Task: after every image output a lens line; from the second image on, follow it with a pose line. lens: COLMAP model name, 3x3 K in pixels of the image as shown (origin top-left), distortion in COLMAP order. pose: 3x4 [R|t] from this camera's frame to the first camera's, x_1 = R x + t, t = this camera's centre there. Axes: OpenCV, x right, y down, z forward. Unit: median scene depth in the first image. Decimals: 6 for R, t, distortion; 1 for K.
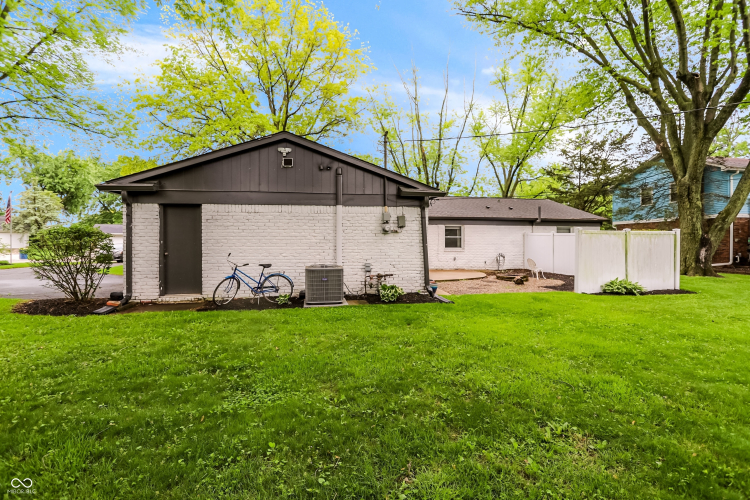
lens RADIAL K [[379.0, 0, 375.0], [0, 379.0, 250.0], [0, 0, 1]] dist [-0.039474, 0.000075]
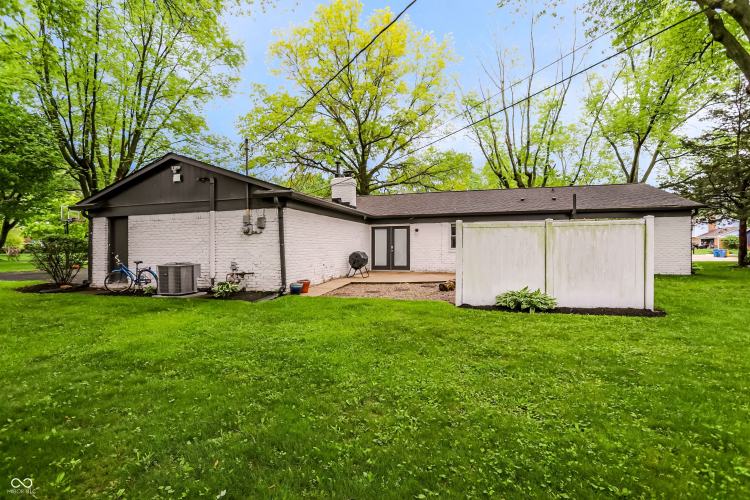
lens RADIAL K [[373.4, 0, 358.4], [0, 373.4, 251.3], [0, 0, 1]] dist [-0.028071, 0.000465]
pose [[0.874064, -0.002670, -0.485804, 0.812260], [0.001363, 0.999994, -0.003044, 0.007263], [0.485809, 0.001999, 0.874063, 0.232388]]
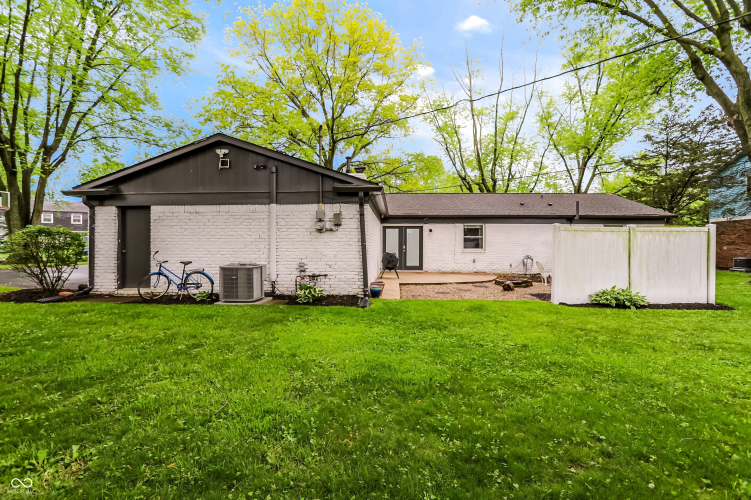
lens RADIAL K [[377.8, 0, 375.5], [0, 377.8, 250.0], [0, 0, 1]] dist [-0.031534, -0.000103]
pose [[0.967328, 0.005693, -0.253466, 0.404850], [-0.007106, 0.999964, -0.004661, 0.005471], [0.253430, 0.006310, 0.967333, 0.110901]]
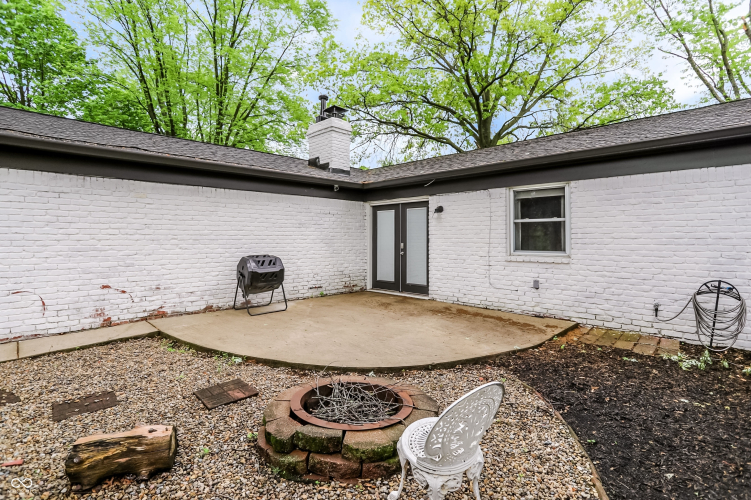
lens RADIAL K [[370.9, 0, 377.7], [0, 370.9, 239.9], [0, 0, 1]] dist [-0.000084, -0.000030]
pose [[0.576364, -0.000296, -0.817193, 0.769643], [-0.009716, 0.999927, -0.007216, -0.024642], [0.817135, 0.012099, 0.576319, 1.324226]]
